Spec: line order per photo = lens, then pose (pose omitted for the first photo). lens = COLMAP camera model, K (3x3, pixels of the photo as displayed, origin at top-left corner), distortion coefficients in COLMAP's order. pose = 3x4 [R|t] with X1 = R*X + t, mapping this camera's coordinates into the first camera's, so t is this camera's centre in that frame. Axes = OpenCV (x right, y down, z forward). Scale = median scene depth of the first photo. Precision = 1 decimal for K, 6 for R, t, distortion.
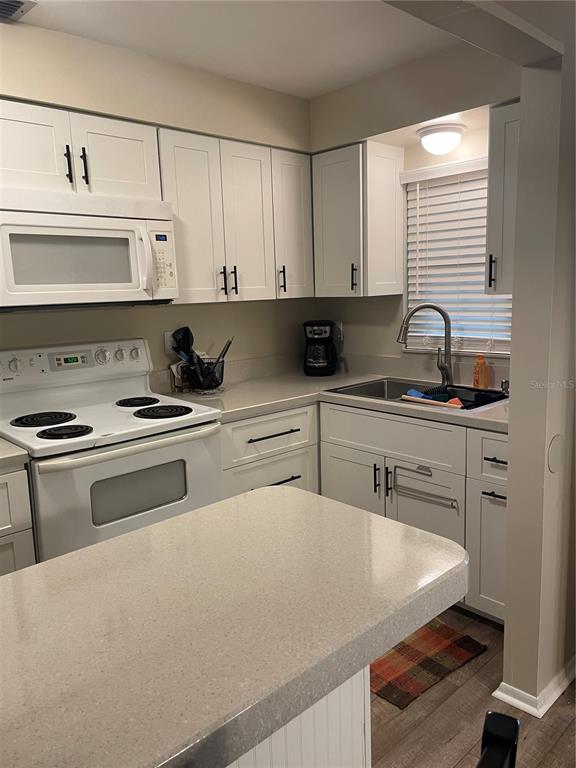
lens RADIAL K [[580.2, 0, 285.5], [0, 580.2, 382.9], [0, 0, 1]] dist [0.092274, -0.120068]
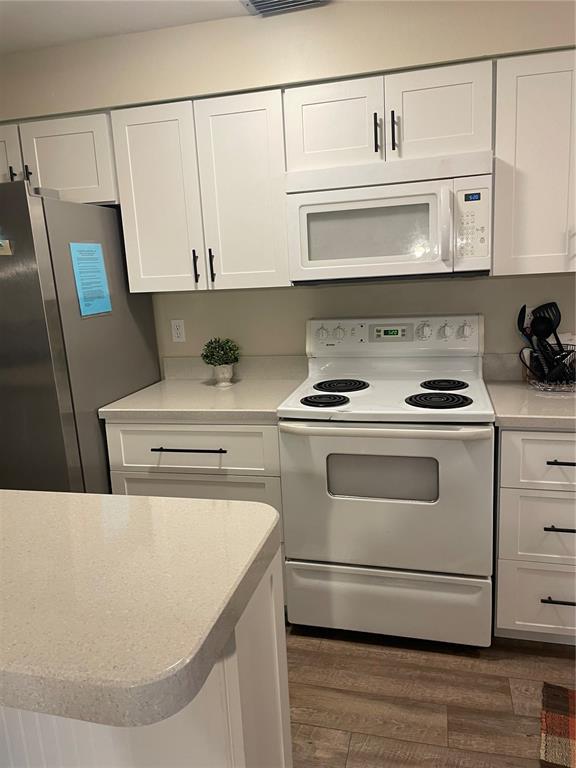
lens RADIAL K [[580.2, 0, 285.6], [0, 580.2, 383.2], [0, 0, 1]] dist [0.092274, -0.120068]
pose [[0.527049, 0.166606, -0.833344, 0.394923], [-0.104817, 0.985852, 0.130805, -0.066893], [0.843346, 0.018408, 0.537055, 0.324844]]
